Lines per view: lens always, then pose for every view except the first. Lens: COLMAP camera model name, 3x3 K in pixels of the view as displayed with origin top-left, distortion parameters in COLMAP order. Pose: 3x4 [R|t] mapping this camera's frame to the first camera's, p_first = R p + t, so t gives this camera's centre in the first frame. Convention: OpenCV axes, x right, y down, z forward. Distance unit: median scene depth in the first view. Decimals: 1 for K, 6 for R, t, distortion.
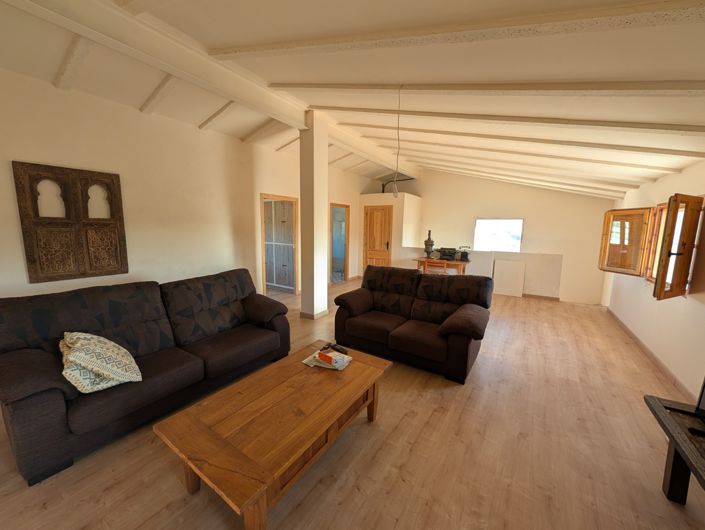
lens RADIAL K [[269.8, 0, 353.9], [0, 269.8, 263.6], [0, 0, 1]] dist [-0.000683, 0.000053]
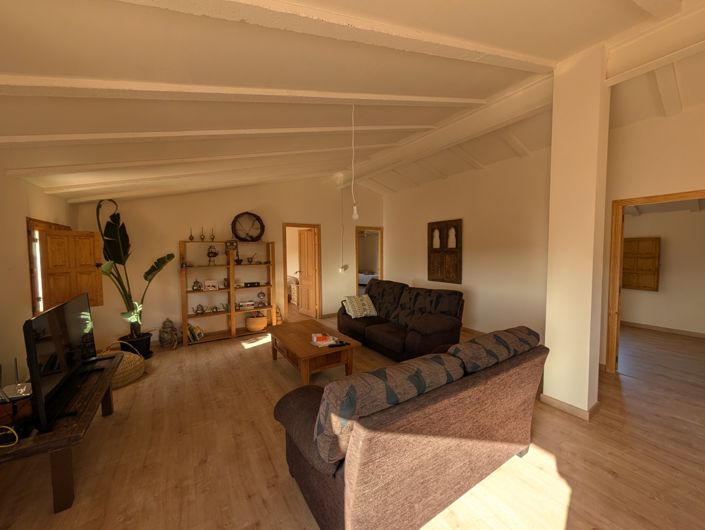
lens RADIAL K [[269.8, 0, 351.0], [0, 269.8, 264.8], [0, 0, 1]] dist [-0.000683, 0.000053]
pose [[-0.405670, 0.037085, -0.913267, 0.738721], [-0.118490, 0.988611, 0.092778, -0.134287], [0.906307, 0.145850, -0.396656, 1.023954]]
